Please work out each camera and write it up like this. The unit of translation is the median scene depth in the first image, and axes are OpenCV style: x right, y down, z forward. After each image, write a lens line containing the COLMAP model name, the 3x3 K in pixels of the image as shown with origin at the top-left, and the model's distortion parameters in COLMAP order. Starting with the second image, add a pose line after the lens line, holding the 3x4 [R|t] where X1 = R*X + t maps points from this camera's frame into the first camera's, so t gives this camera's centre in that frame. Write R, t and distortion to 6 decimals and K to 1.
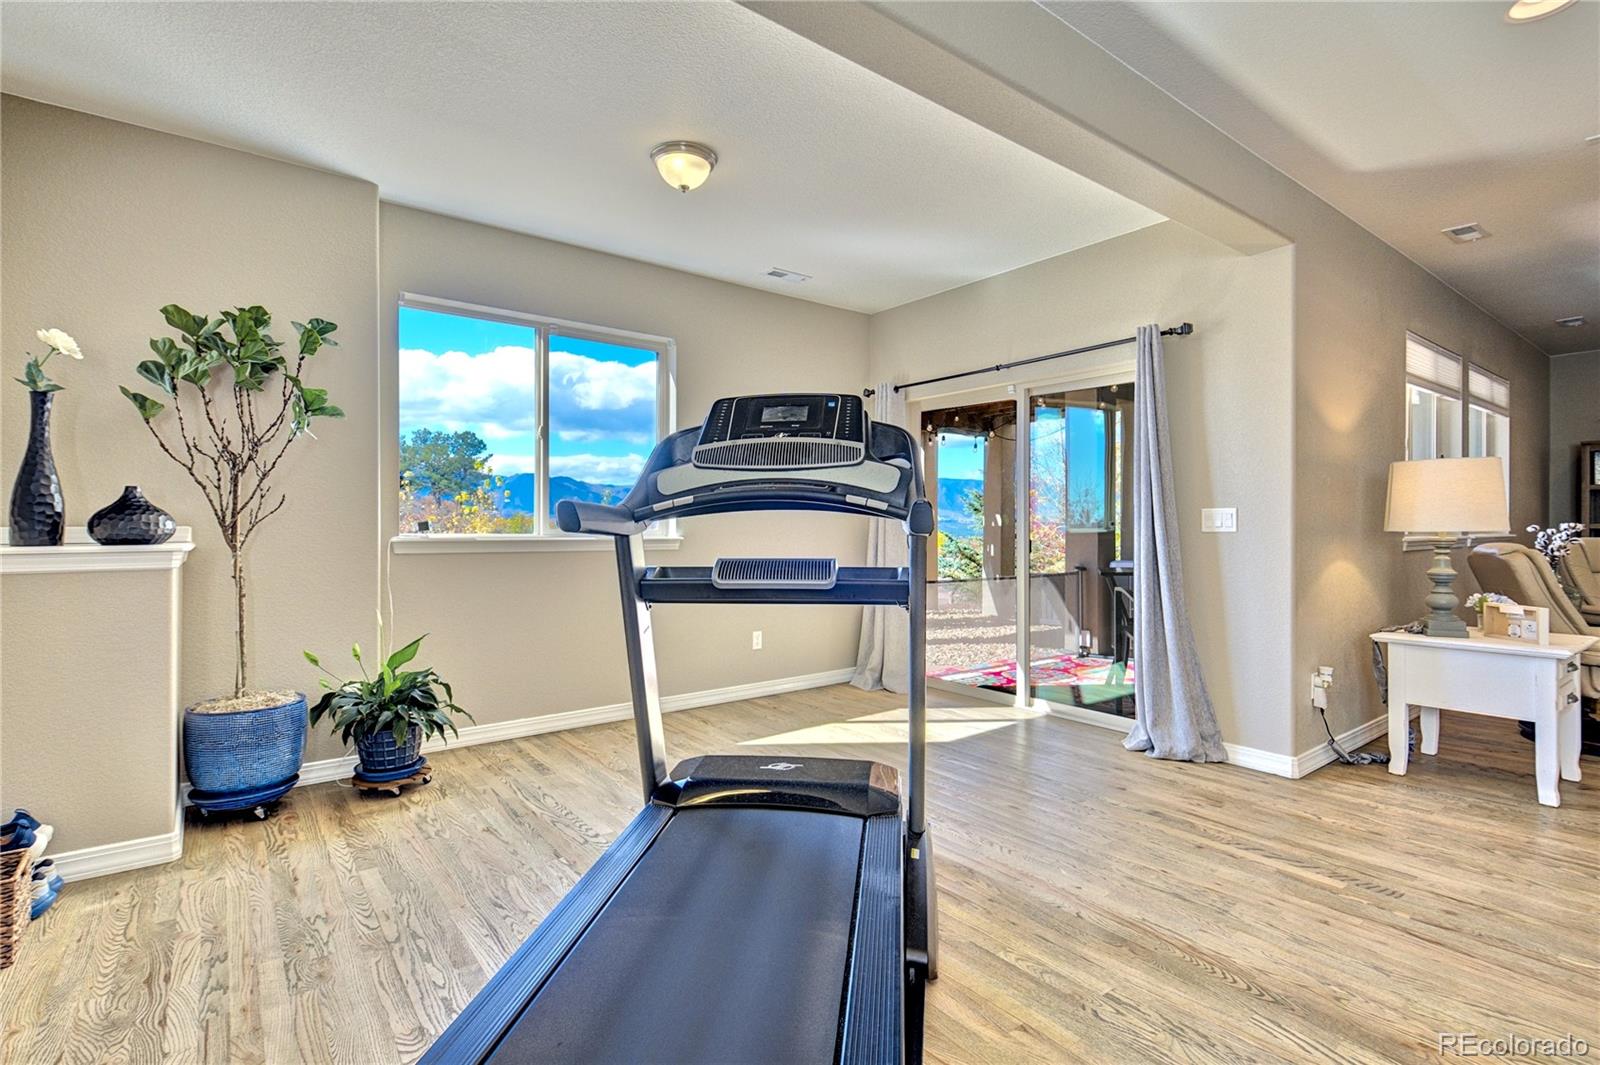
lens RADIAL K [[736.8, 0, 797.8], [0, 736.8, 525.5], [0, 0, 1]] dist [0.001501, -0.000178]
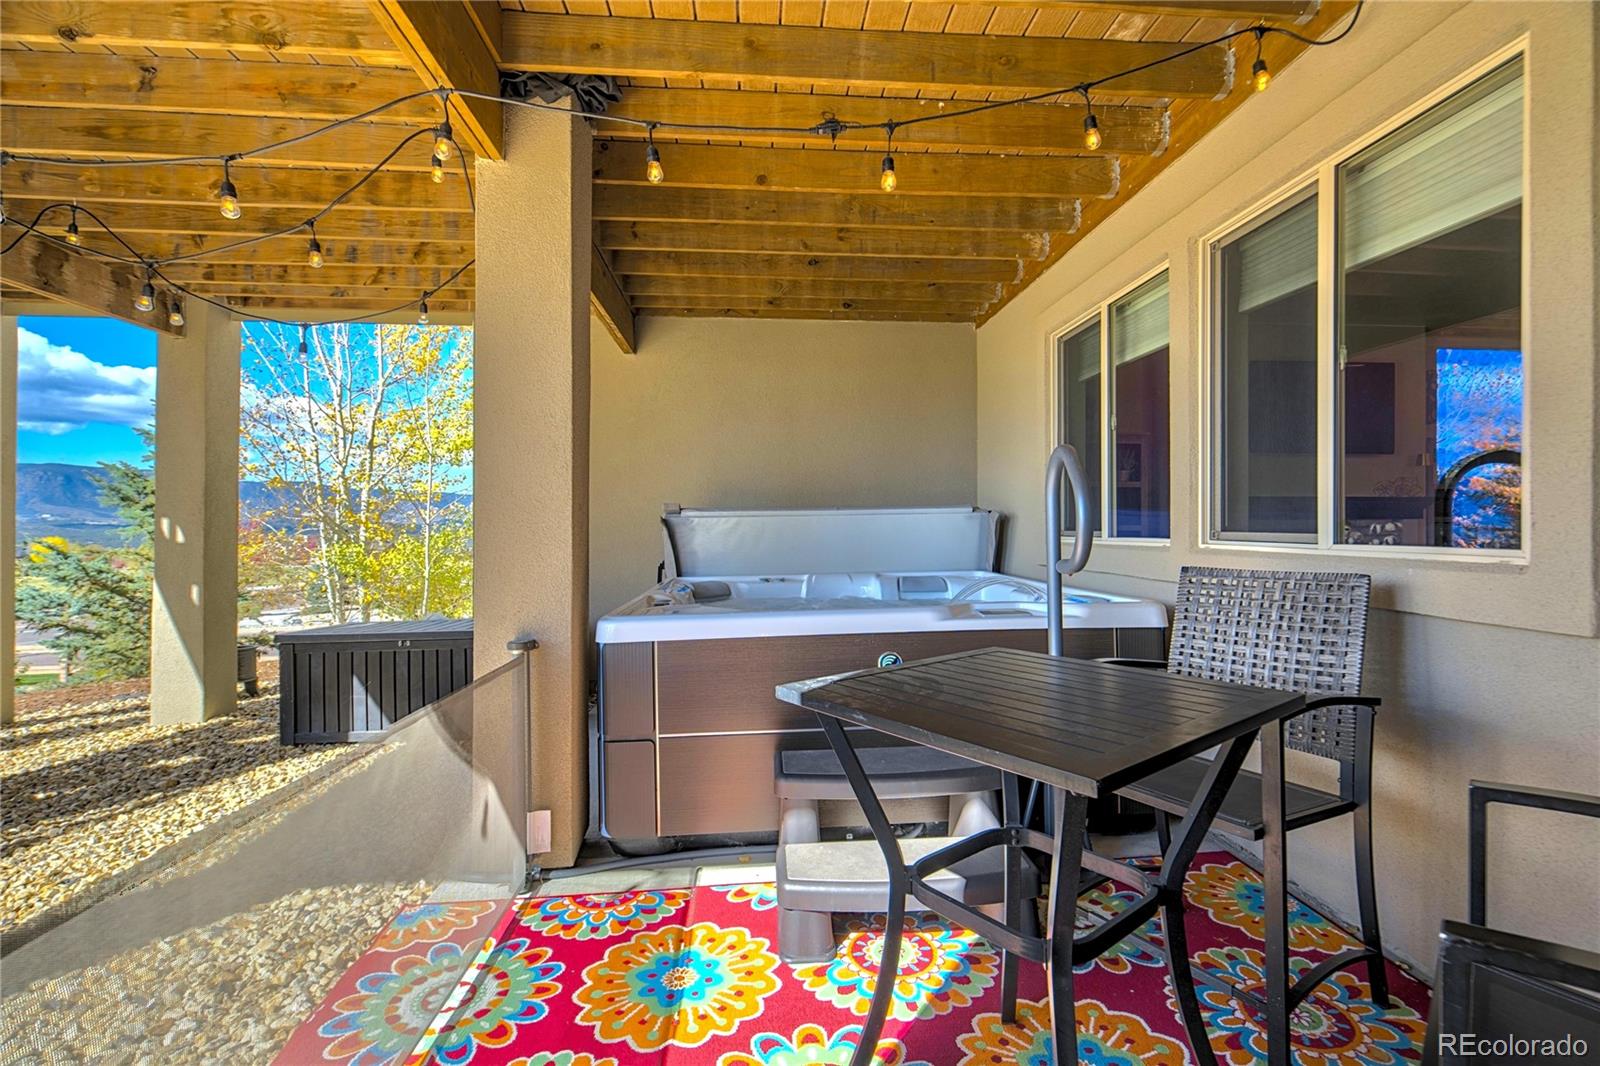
lens RADIAL K [[736.8, 0, 797.8], [0, 736.8, 526.0], [0, 0, 1]] dist [0.001501, -0.000178]
pose [[0.556584, -0.000100, 0.830791, 0.081281], [0.003787, 0.999990, -0.002416, 0.000648], [-0.830783, 0.004491, 0.556579, 0.354023]]
